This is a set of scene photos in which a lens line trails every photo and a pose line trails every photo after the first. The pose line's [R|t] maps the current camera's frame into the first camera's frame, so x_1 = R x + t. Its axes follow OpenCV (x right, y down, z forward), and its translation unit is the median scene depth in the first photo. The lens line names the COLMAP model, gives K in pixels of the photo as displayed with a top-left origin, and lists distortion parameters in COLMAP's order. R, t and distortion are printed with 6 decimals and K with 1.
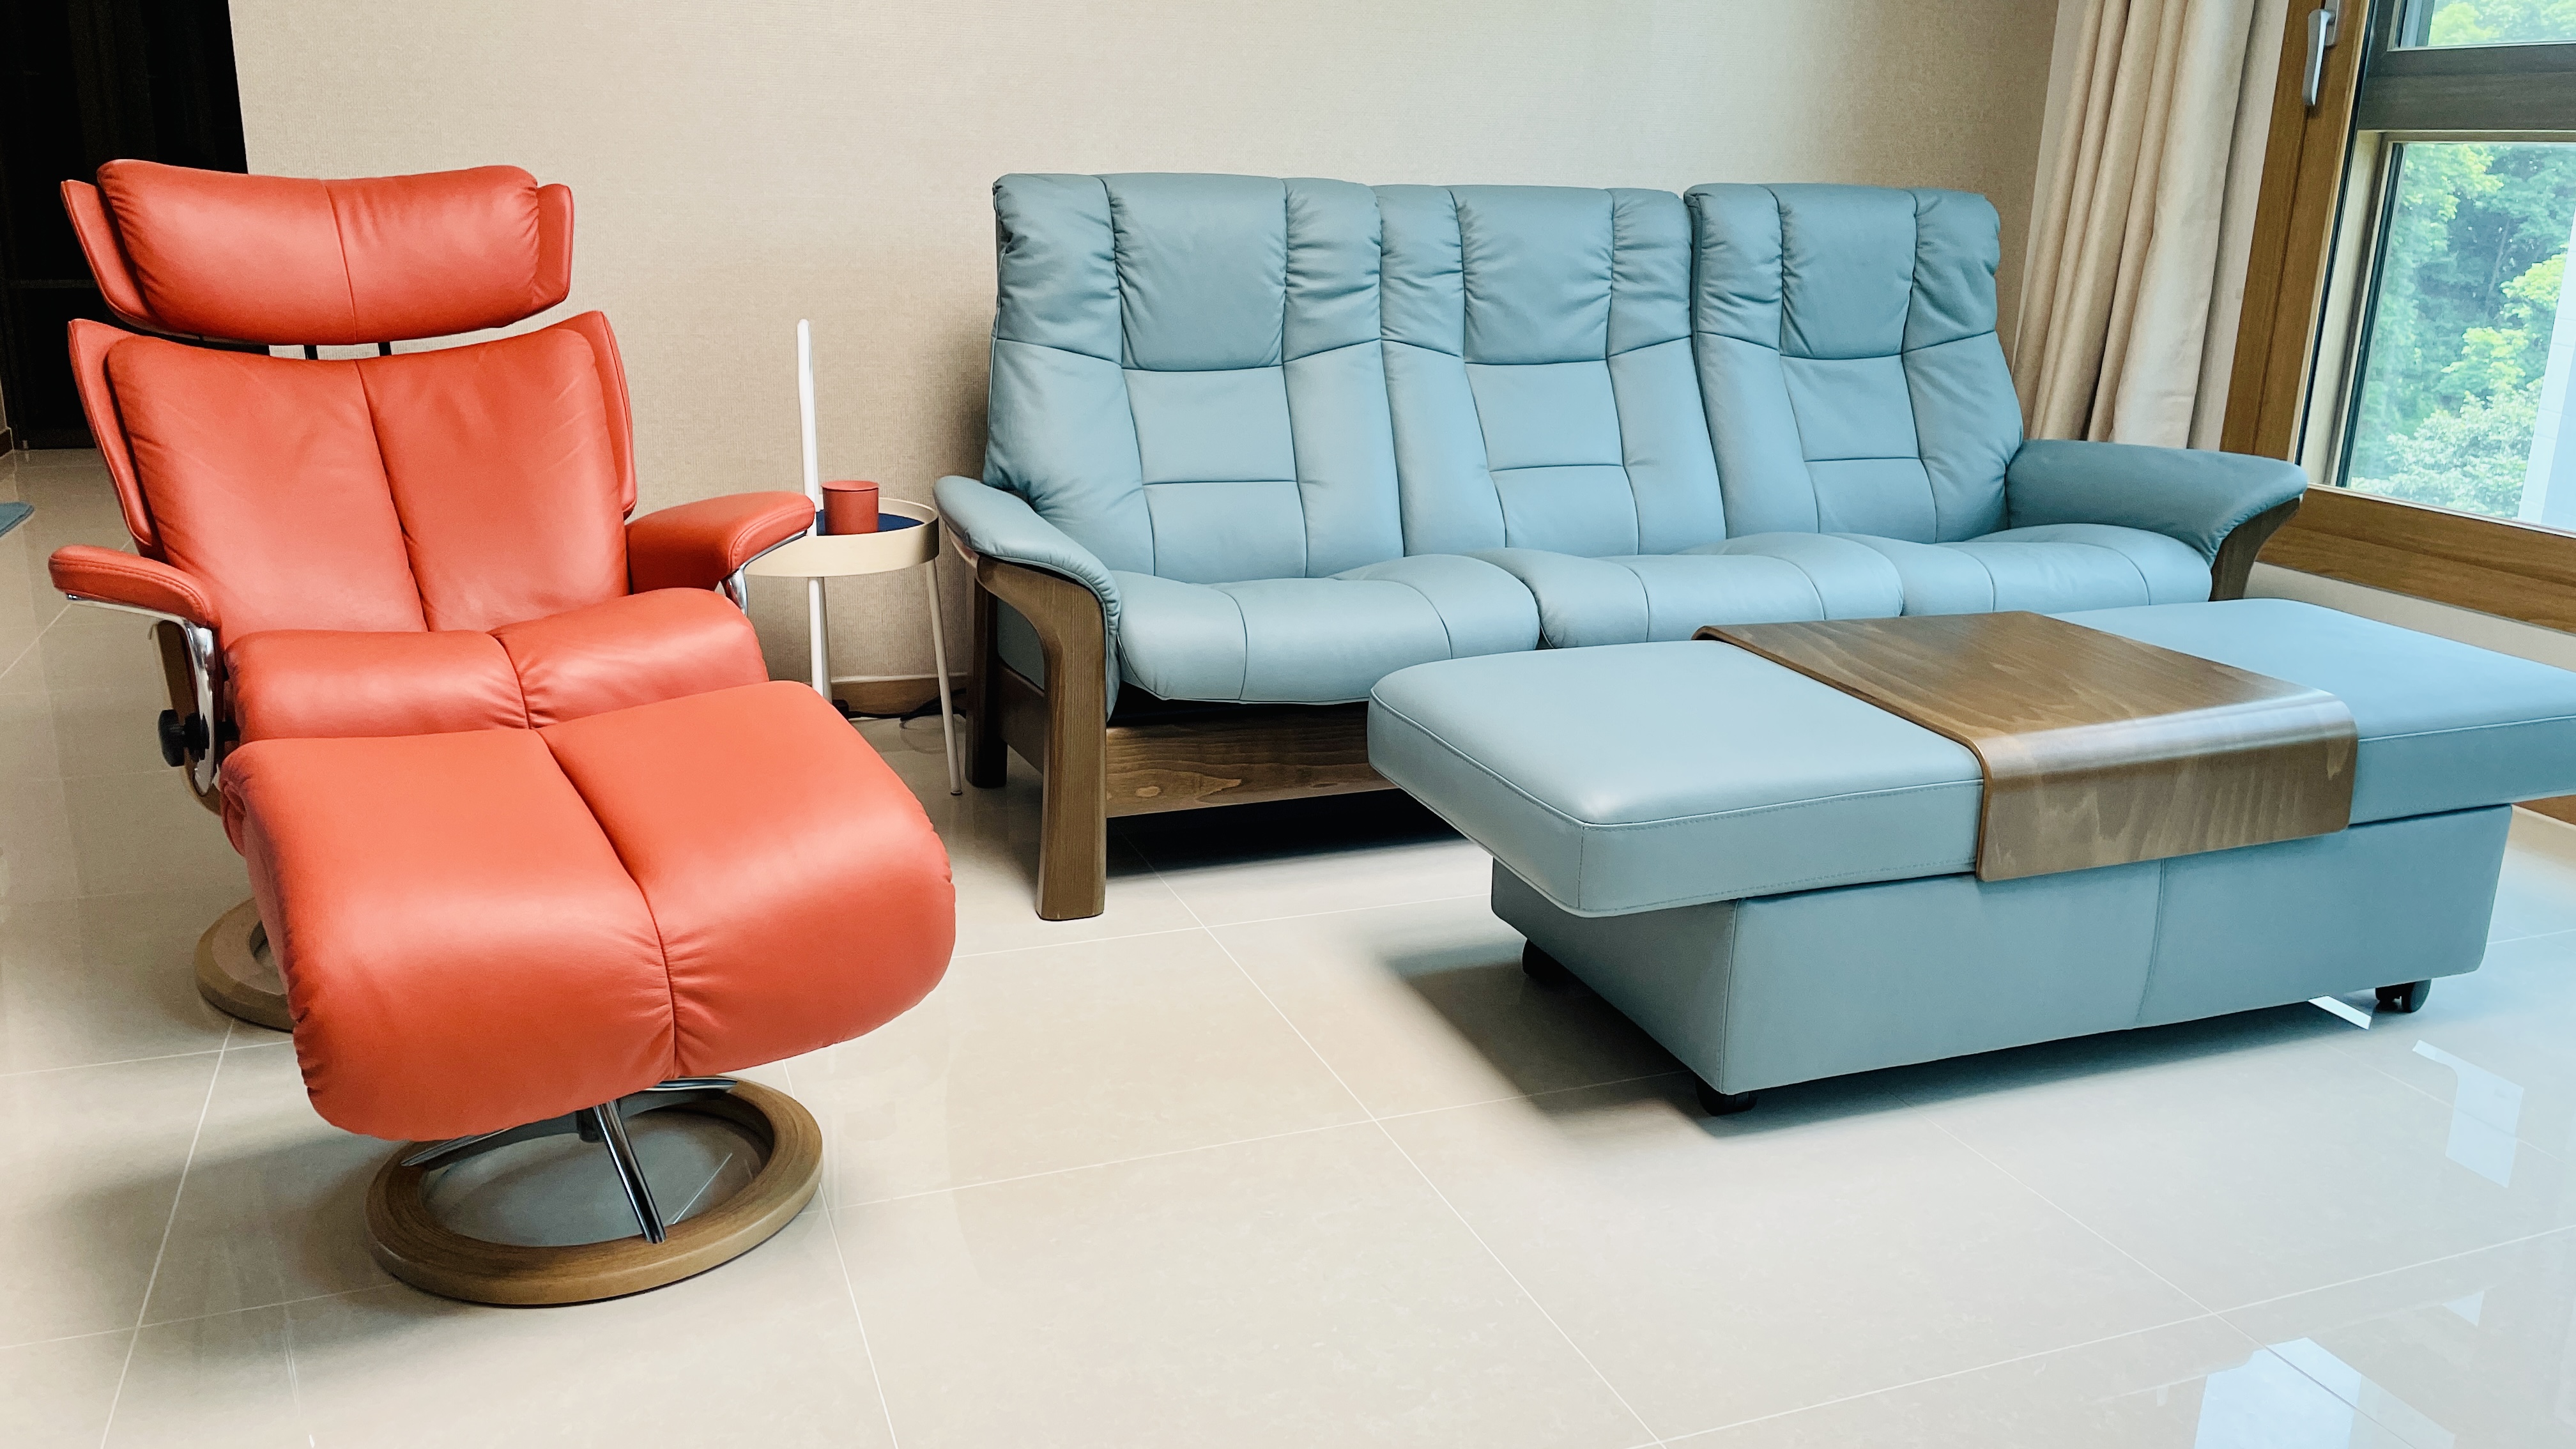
lens RADIAL K [[1924.9, 0, 1285.2], [0, 1924.9, 733.2], [0, 0, 1]] dist [0.058499, -0.048883]
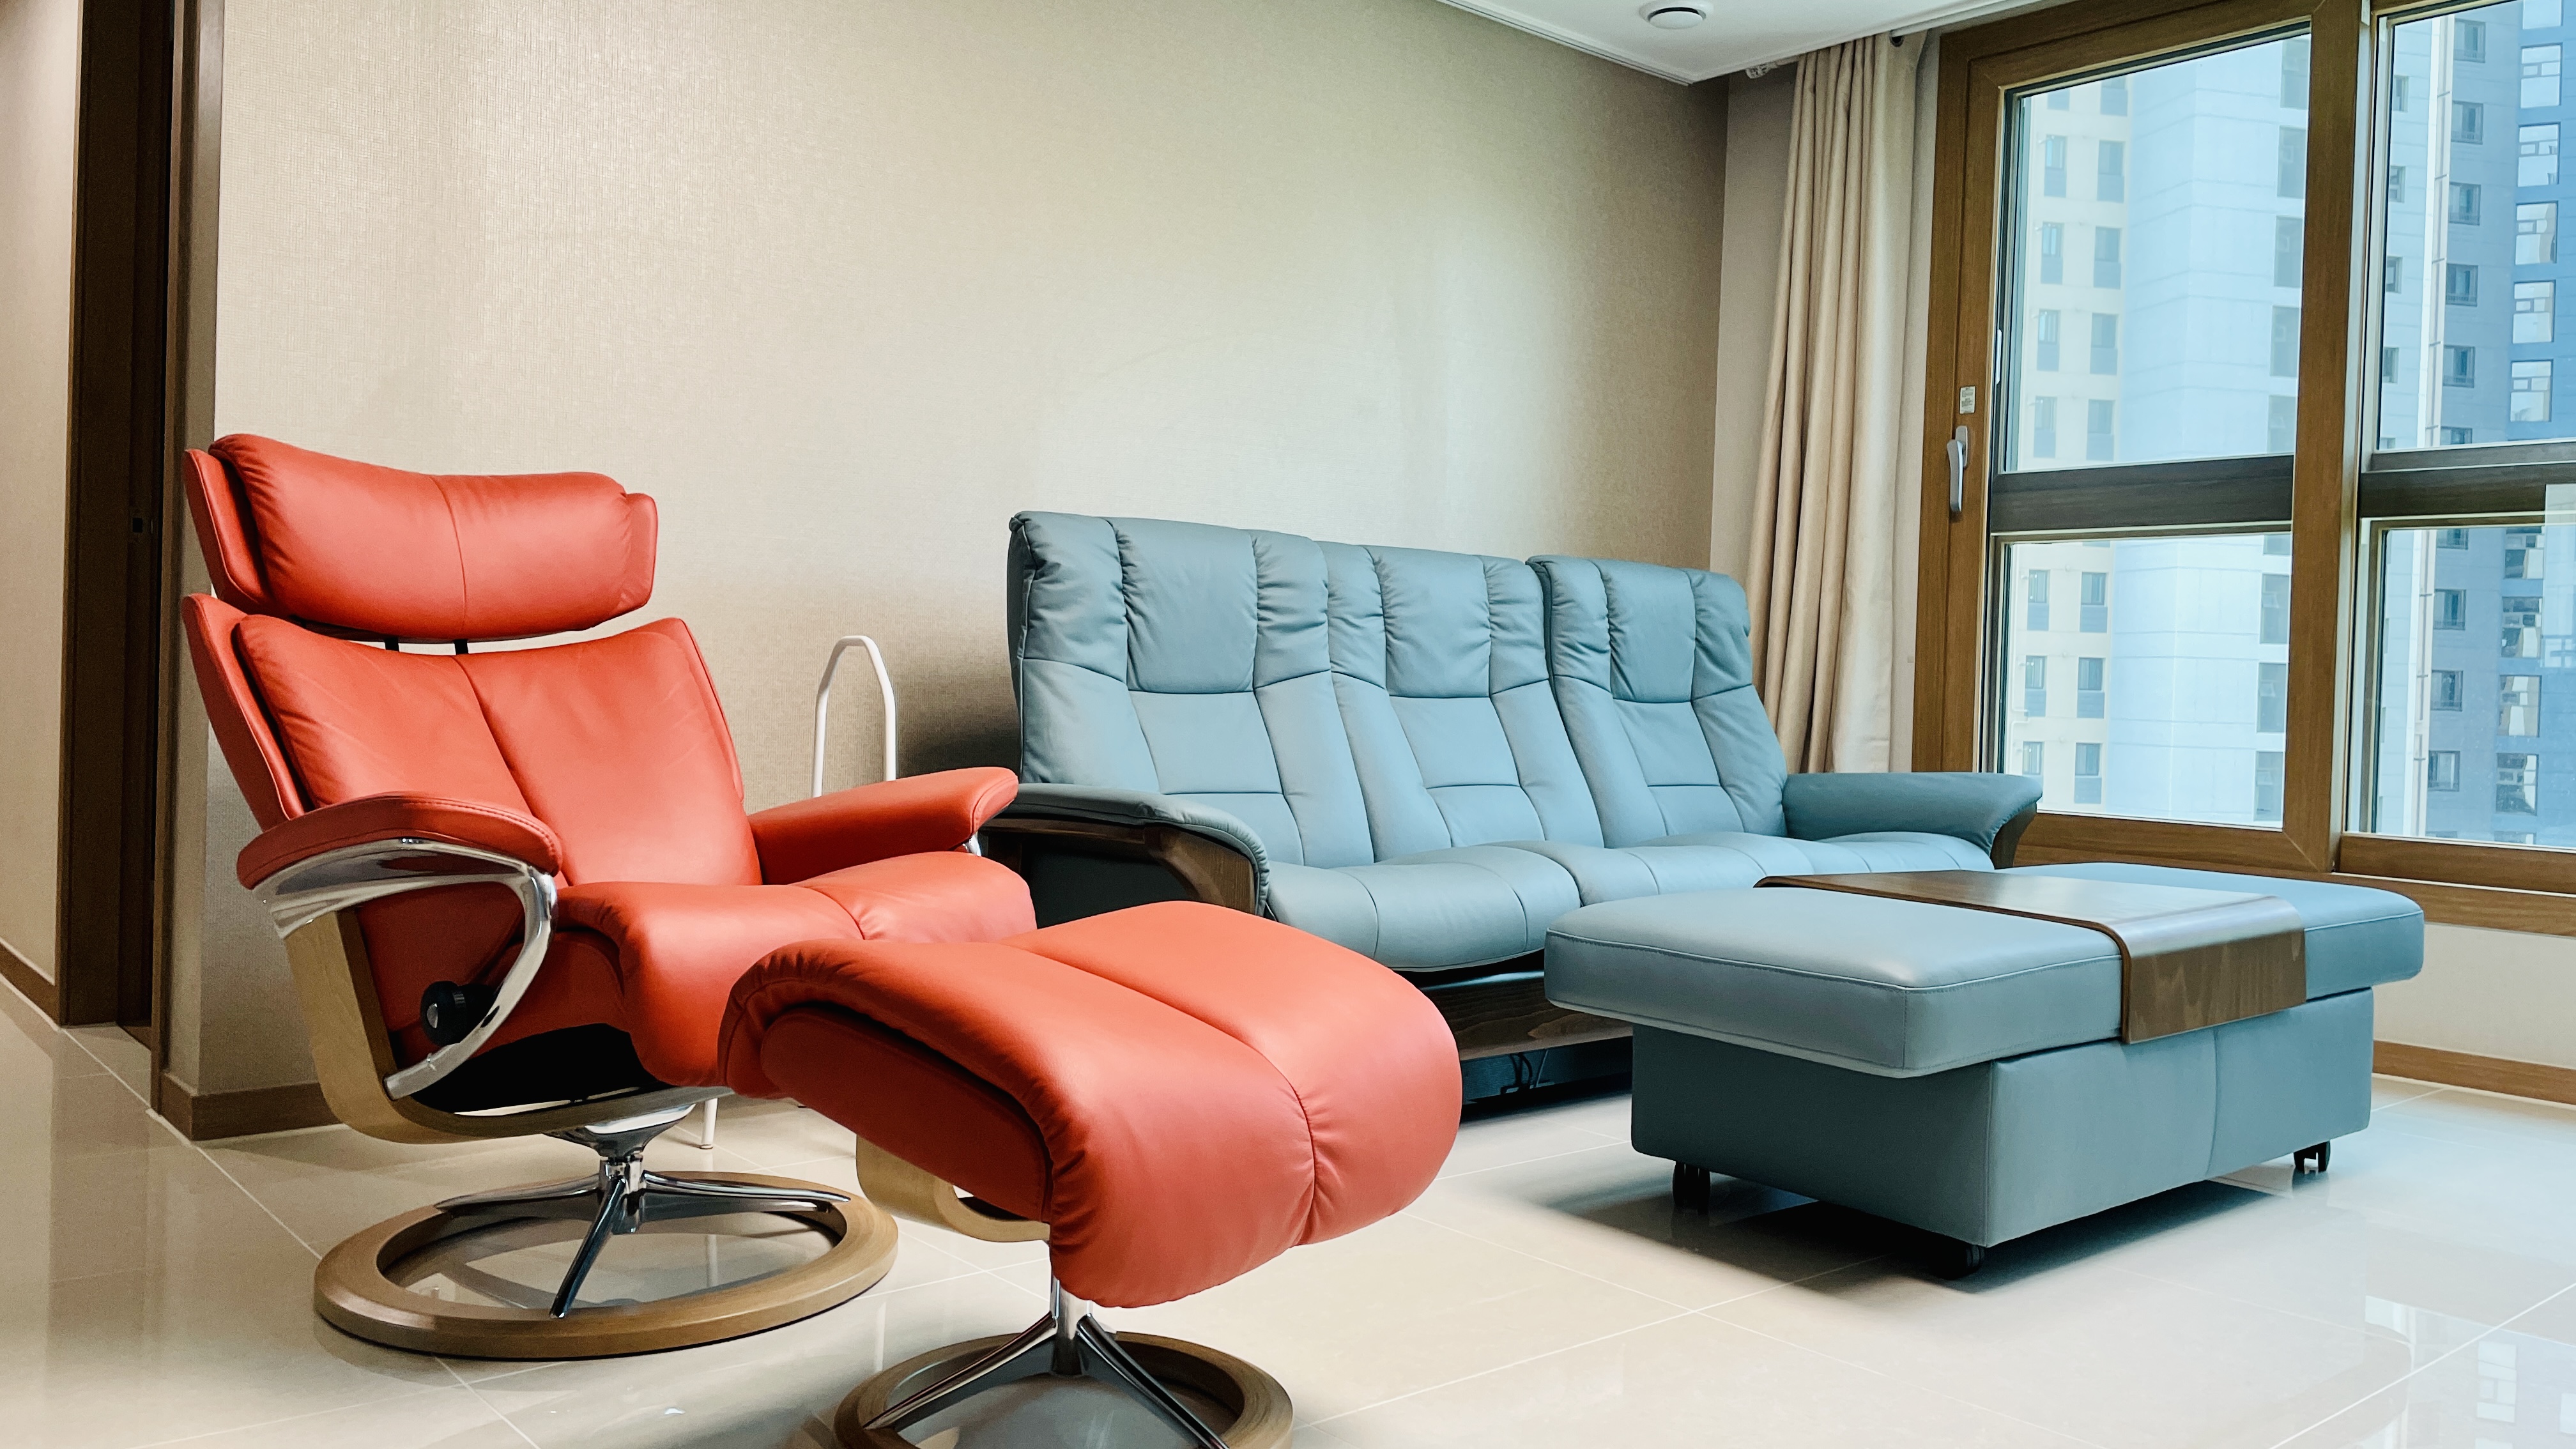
lens RADIAL K [[1924.9, 0, 1284.4], [0, 1924.9, 717.9], [0, 0, 1]] dist [0.058499, -0.048883]
pose [[0.944174, -0.001985, 0.329441, -0.333251], [0.084468, 0.968014, -0.236252, 0.077384], [-0.318435, 0.250890, 0.914141, 0.015143]]
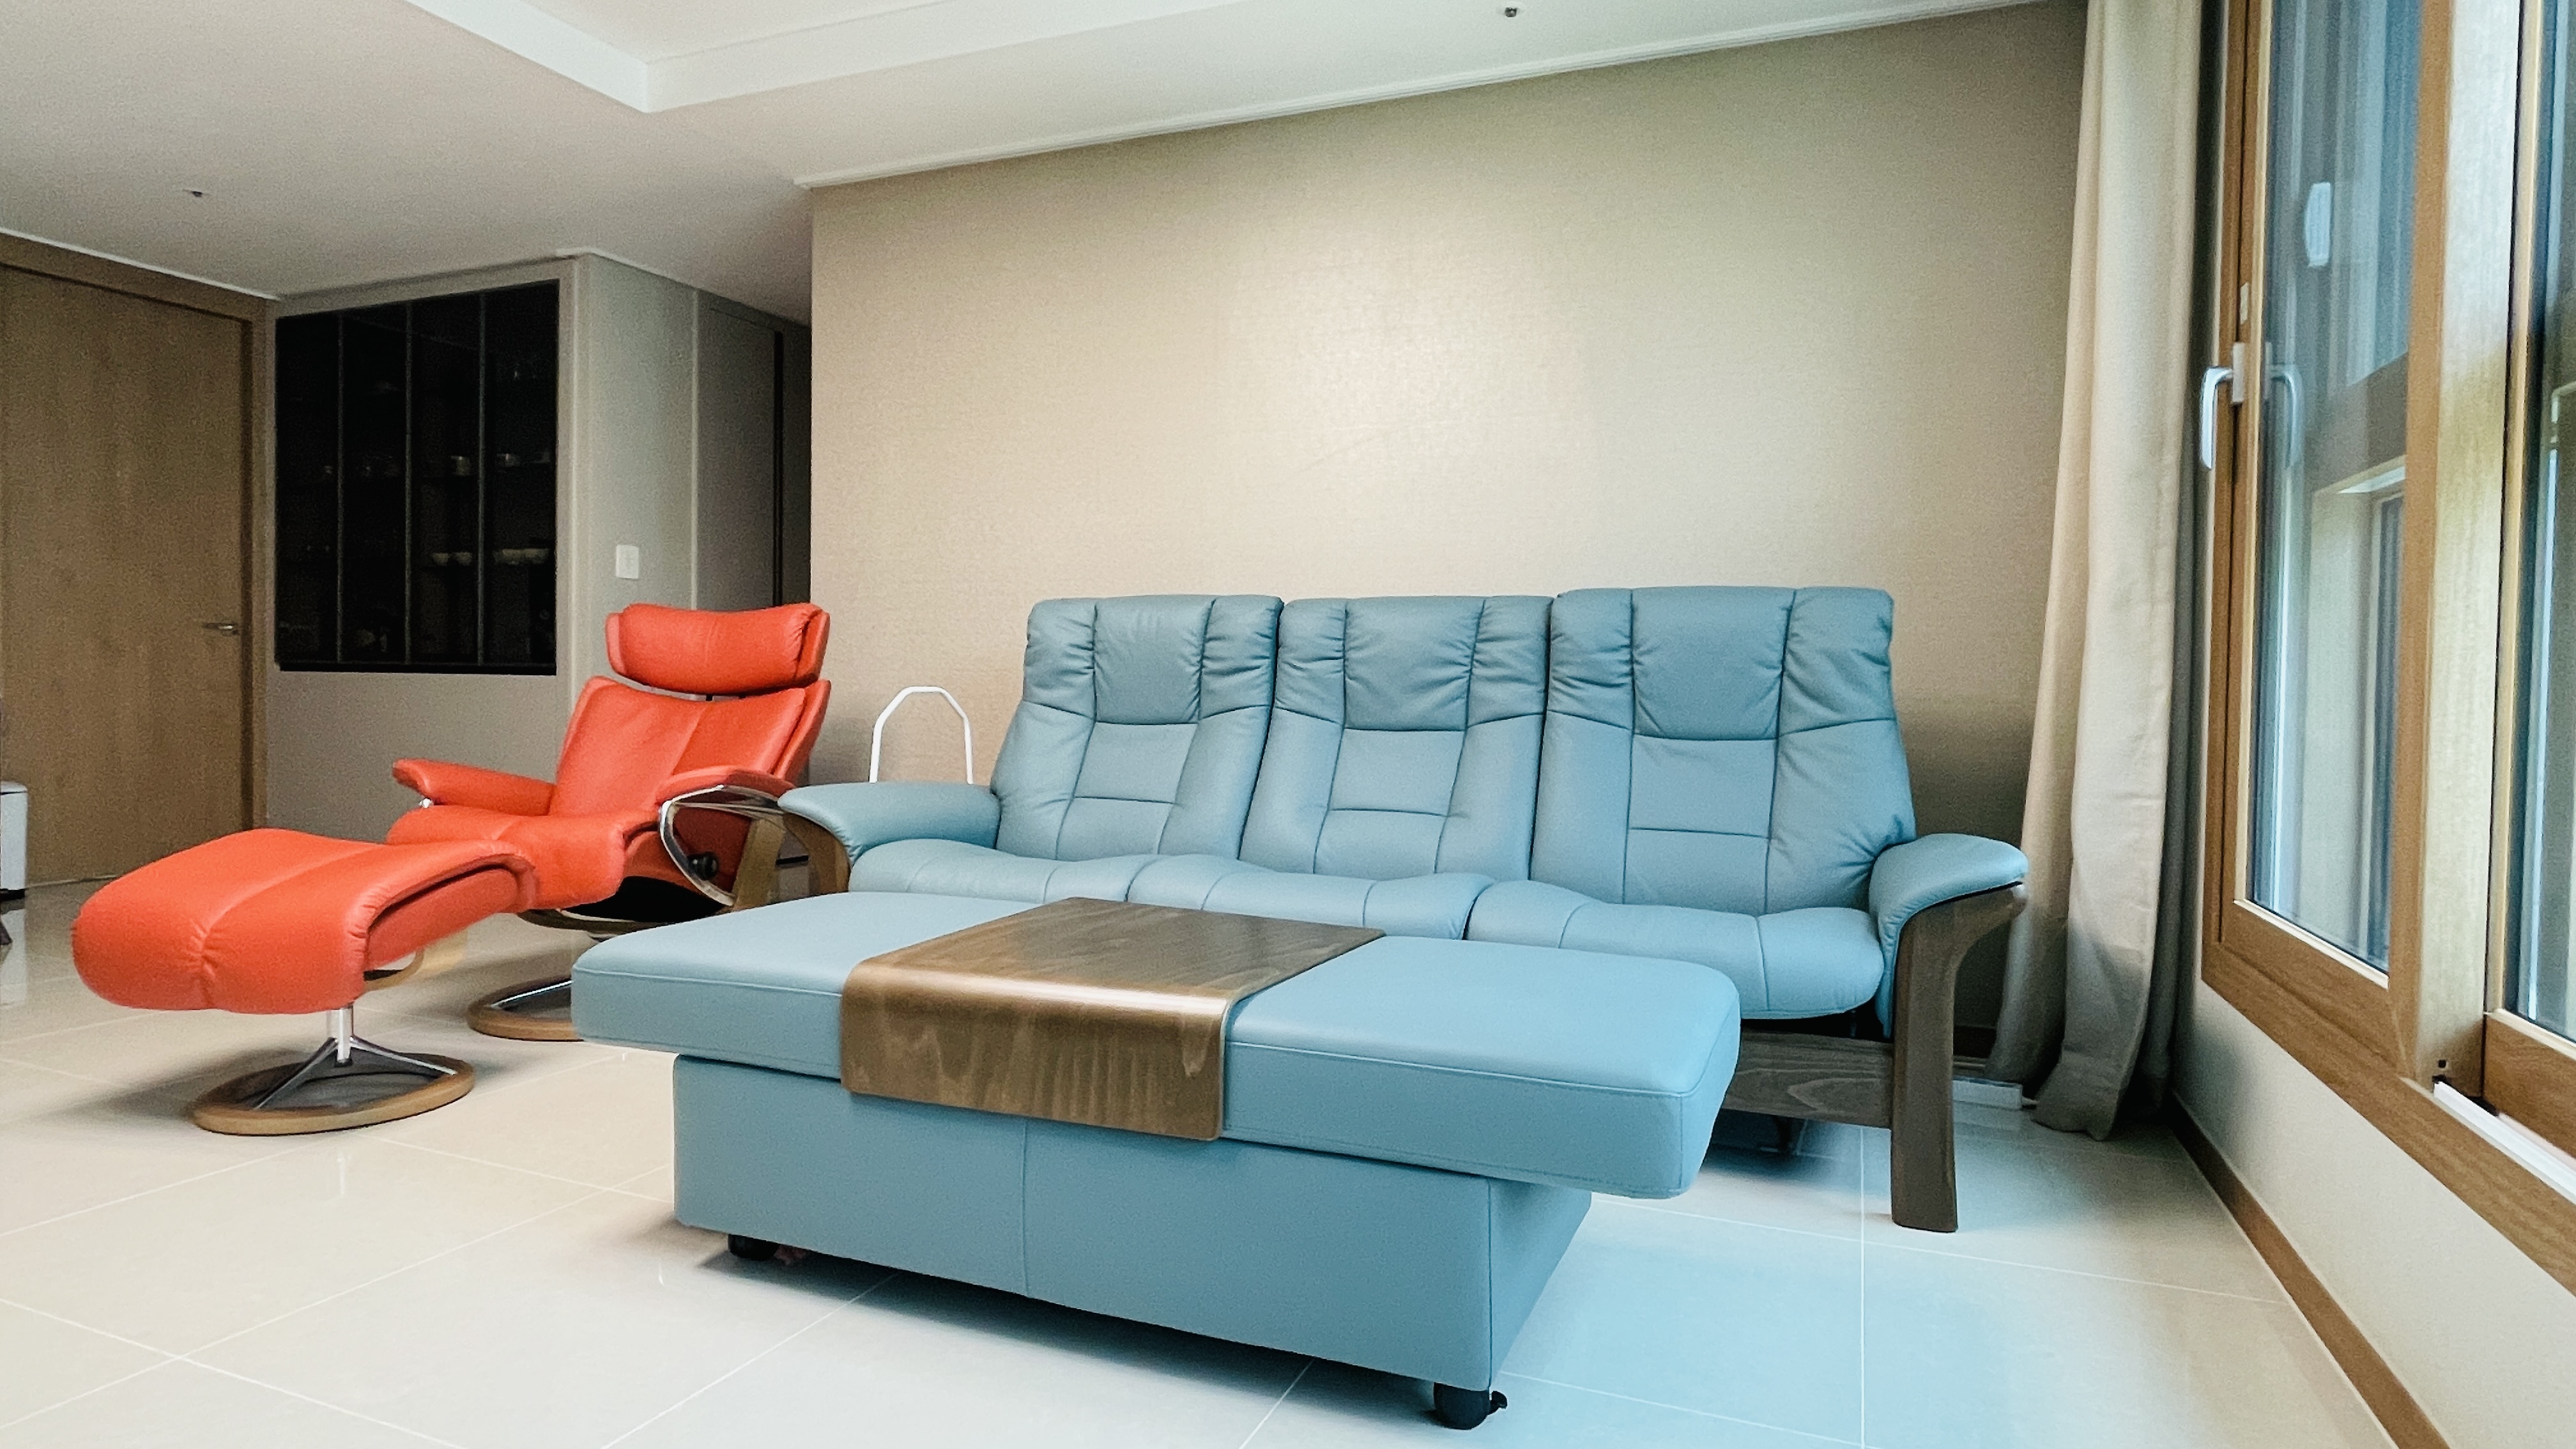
lens RADIAL K [[1376.7, 0, 1290.2], [0, 1376.7, 719.4], [0, 0, 1]] dist [0.003068, -0.000302]
pose [[0.727665, 0.005800, -0.685908, 0.702649], [-0.190639, 0.962278, -0.194108, -0.015997], [0.658908, 0.272007, 0.701322, 0.350342]]
